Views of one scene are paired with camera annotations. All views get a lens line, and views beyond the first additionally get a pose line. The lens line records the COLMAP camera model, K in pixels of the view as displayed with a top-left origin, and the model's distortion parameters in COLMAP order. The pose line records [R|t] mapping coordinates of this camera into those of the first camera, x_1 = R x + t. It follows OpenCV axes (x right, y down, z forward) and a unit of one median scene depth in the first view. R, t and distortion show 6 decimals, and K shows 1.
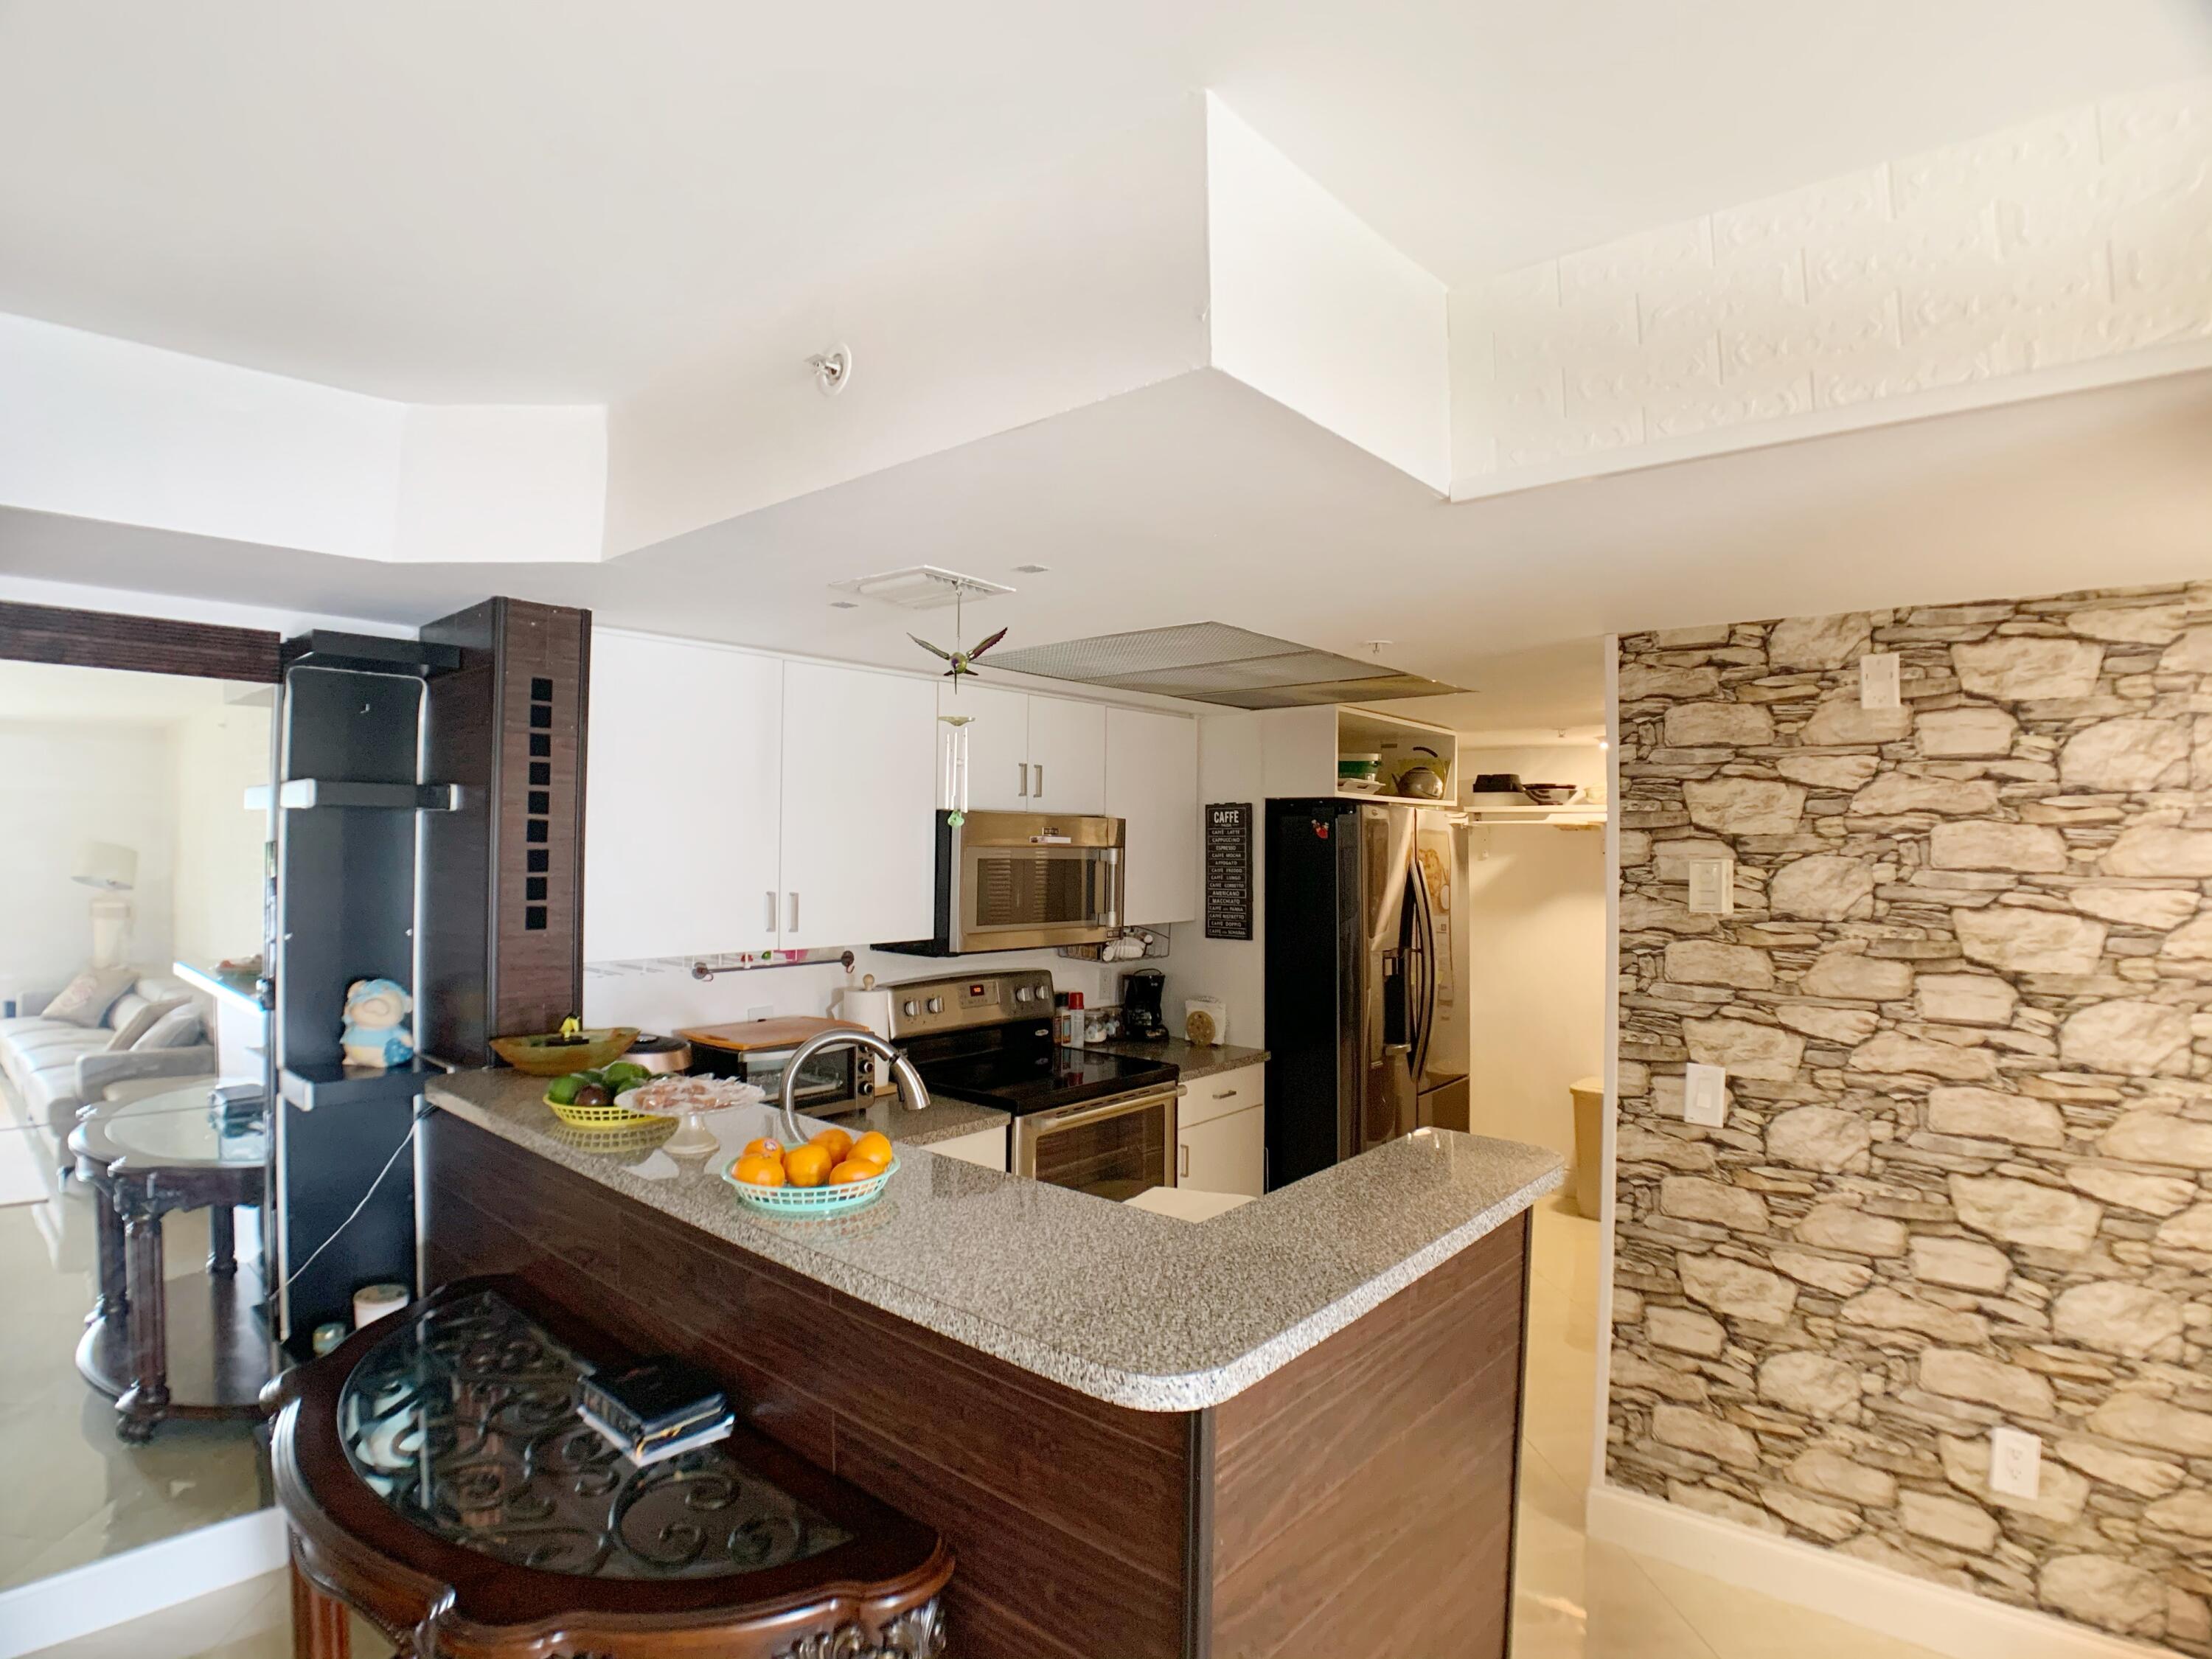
lens RADIAL K [[1148.5, 0, 1095.1], [0, 1148.5, 800.5], [0, 0, 1]] dist [-0.105705, -0.000810]
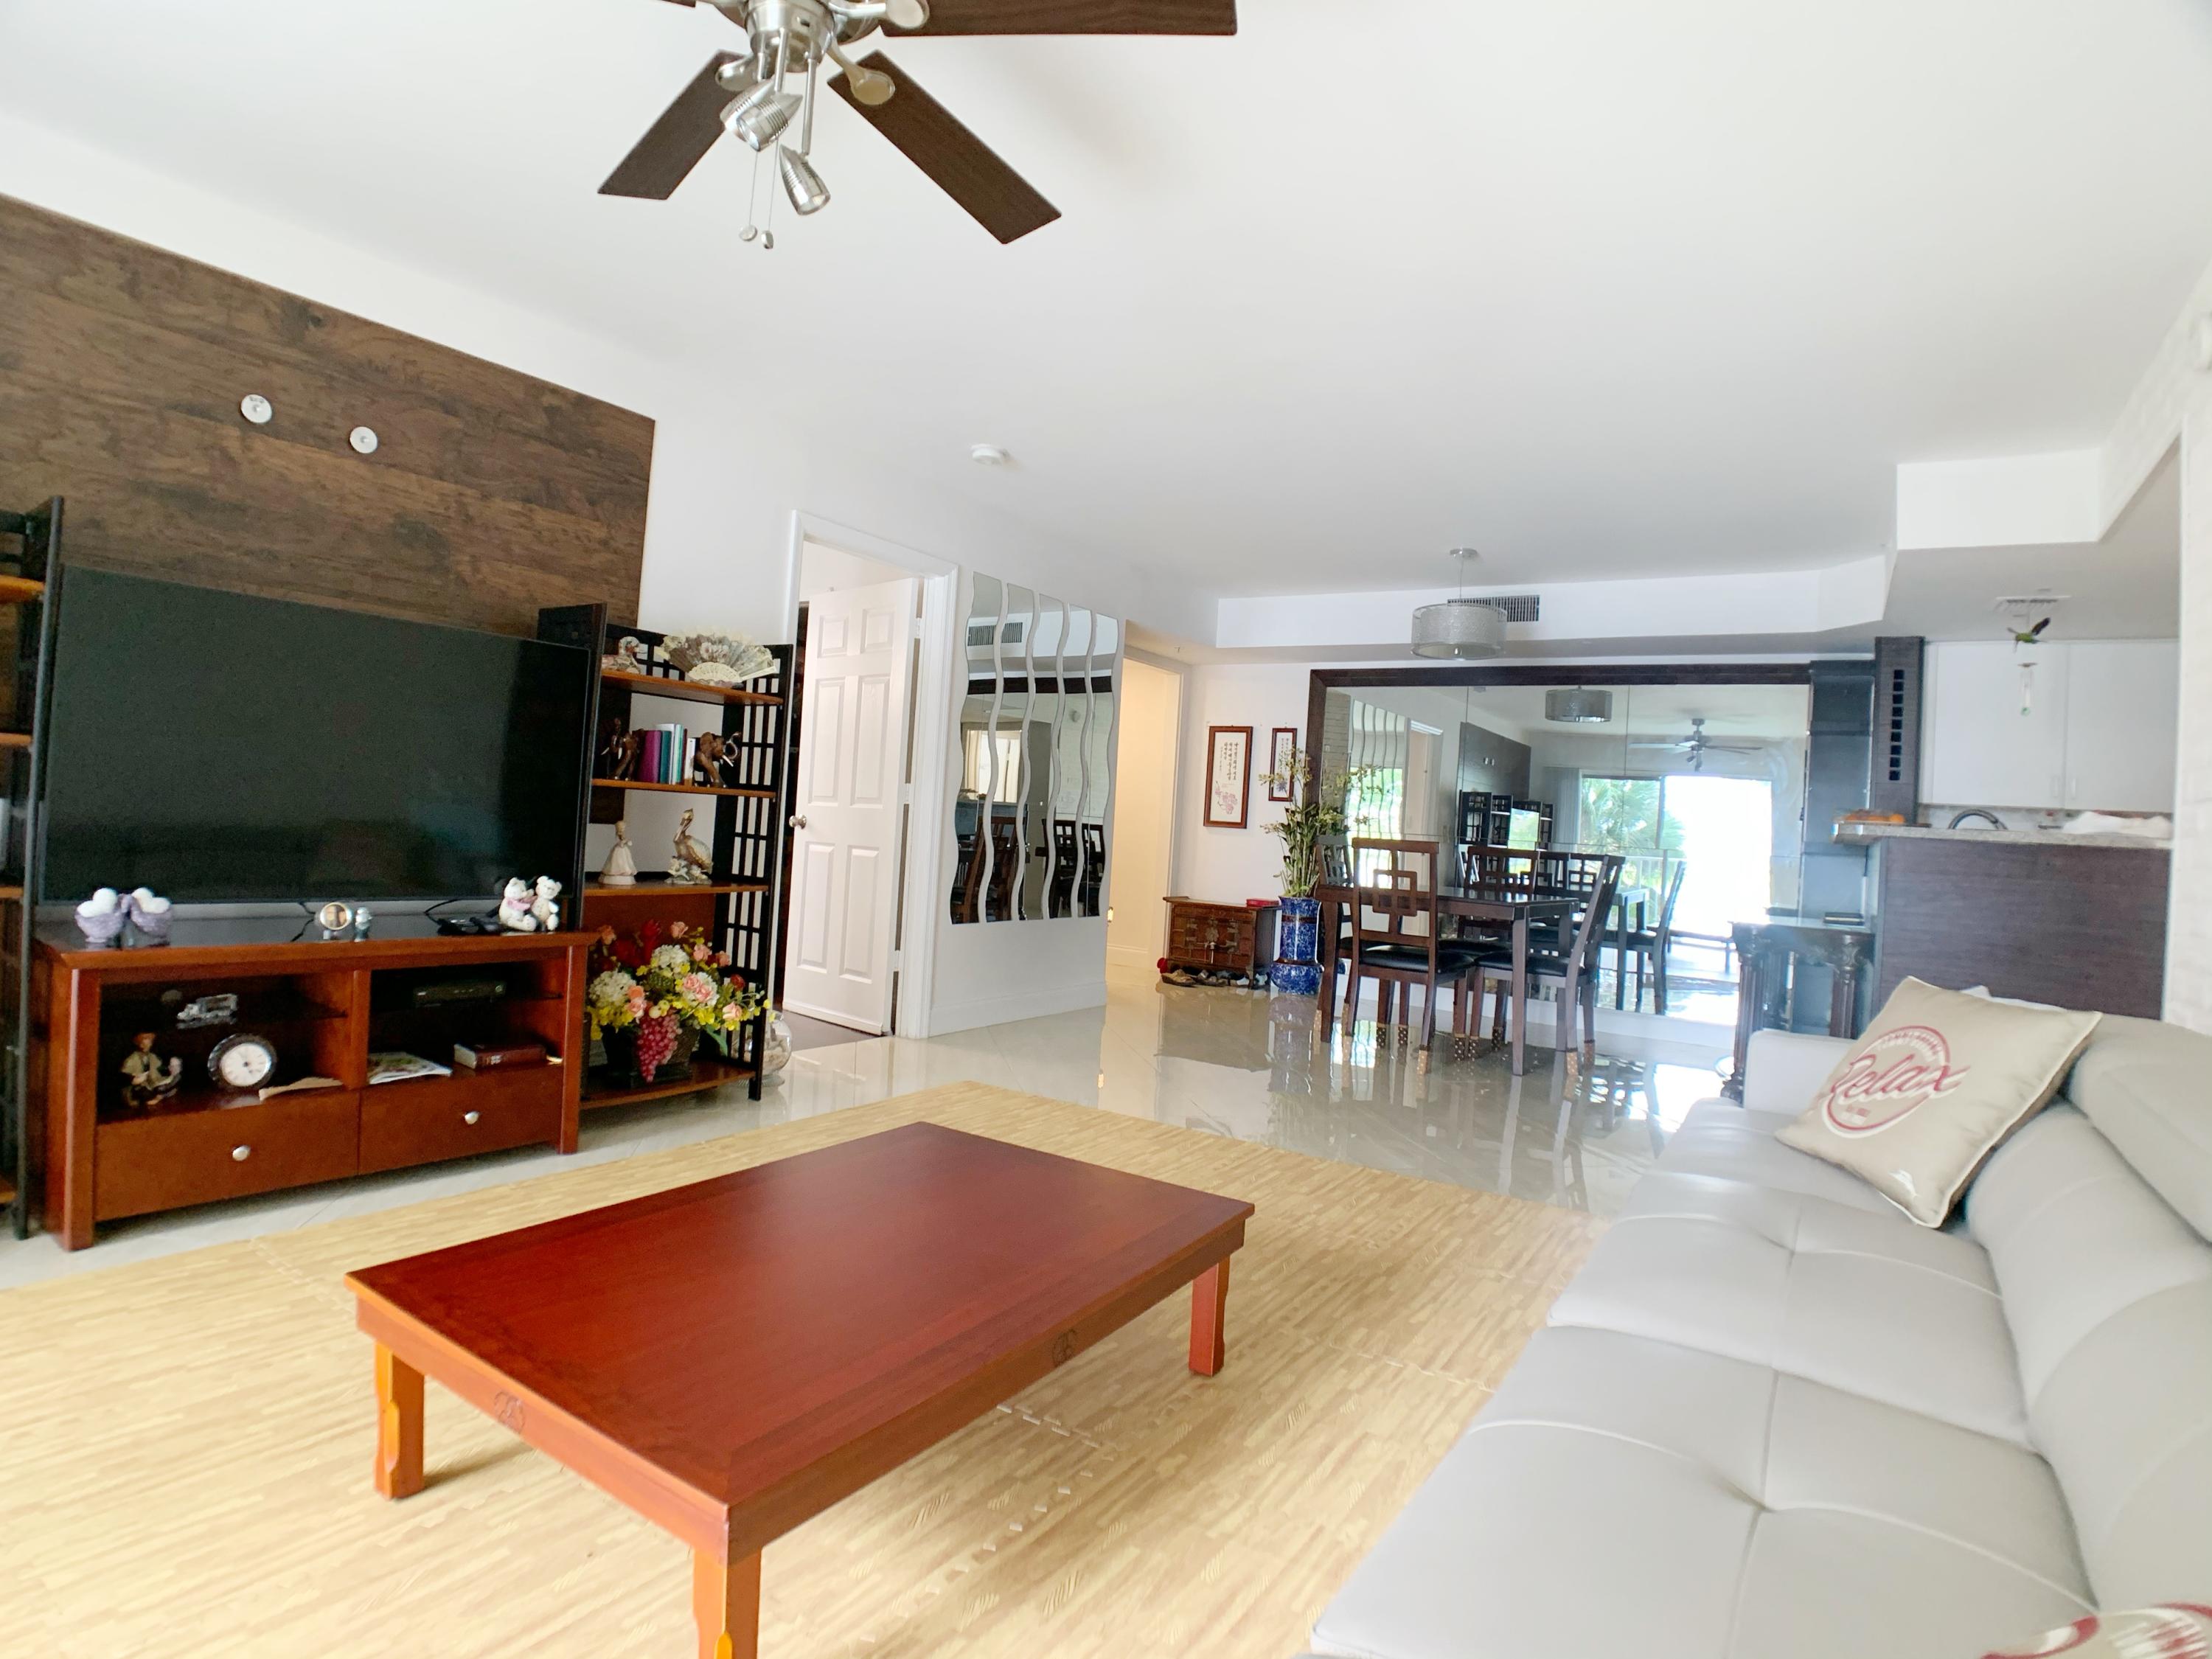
lens RADIAL K [[1159.5, 0, 1076.3], [0, 1159.5, 822.0], [0, 0, 1]] dist [-0.084788, 0.009872]
pose [[0.125092, 0.005137, -0.992132, 0.979151], [-0.017684, 0.999839, 0.002947, 0.142680], [0.991988, 0.017176, 0.125162, -0.594699]]
